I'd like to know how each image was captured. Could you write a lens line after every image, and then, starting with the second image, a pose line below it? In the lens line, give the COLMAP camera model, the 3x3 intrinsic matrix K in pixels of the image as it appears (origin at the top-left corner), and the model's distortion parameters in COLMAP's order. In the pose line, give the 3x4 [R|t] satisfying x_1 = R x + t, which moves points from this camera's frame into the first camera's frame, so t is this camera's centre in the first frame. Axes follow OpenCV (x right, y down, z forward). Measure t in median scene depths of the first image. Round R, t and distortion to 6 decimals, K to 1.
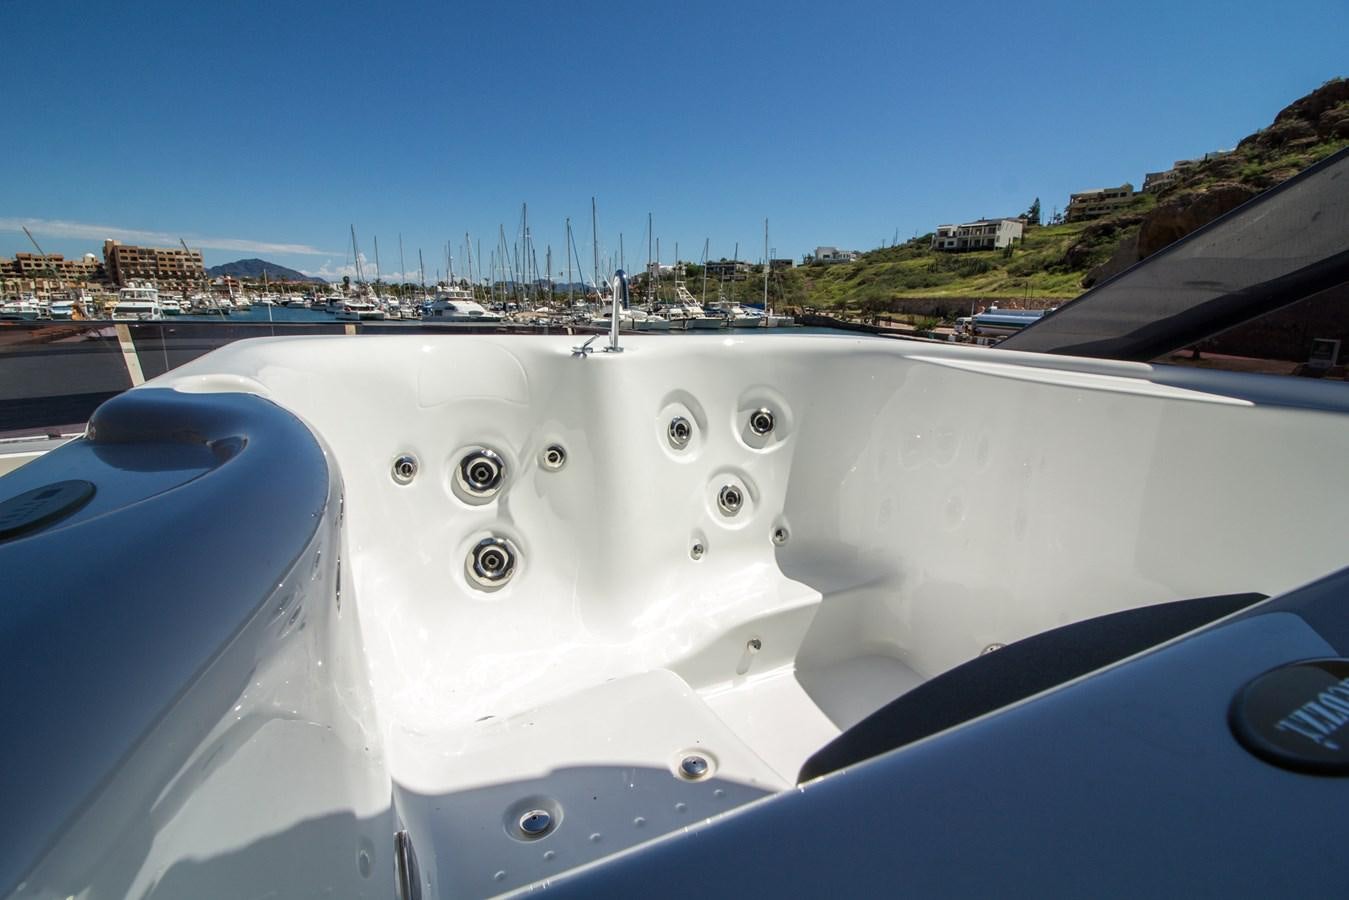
lens RADIAL K [[628.3, 0, 675.7], [0, 628.3, 445.4], [0, 0, 1]] dist [0.004398, -0.014987]
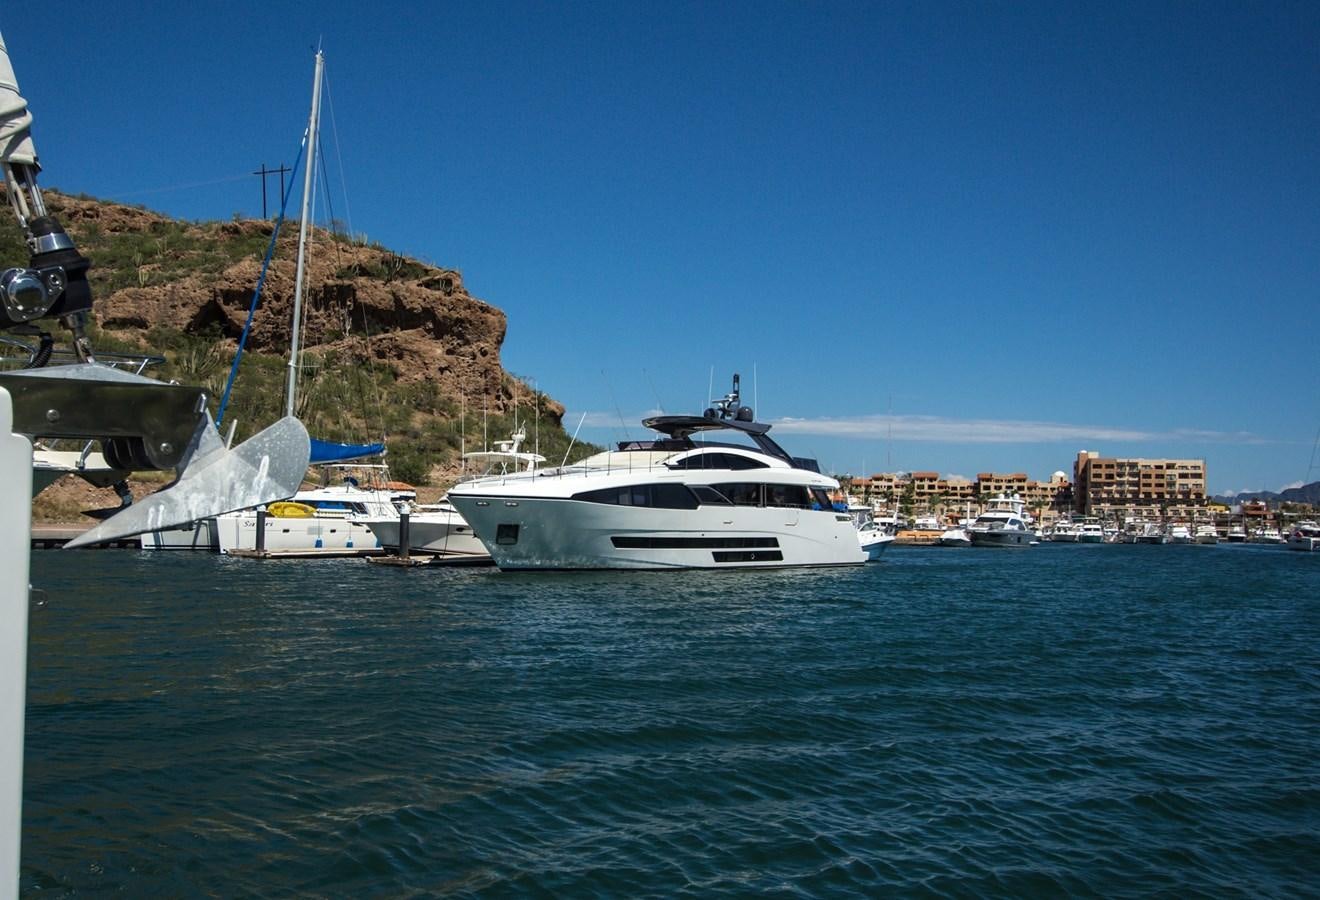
lens RADIAL K [[1289.2, 0, 516.7], [0, 1289.2, 503.2], [0, 0, 1]] dist [0.011493, -0.005296]
pose [[0.393828, -0.019259, -0.918982, 0.278745], [-0.224229, 0.967564, -0.116370, 0.063917], [0.891415, 0.251892, 0.376736, -0.171184]]
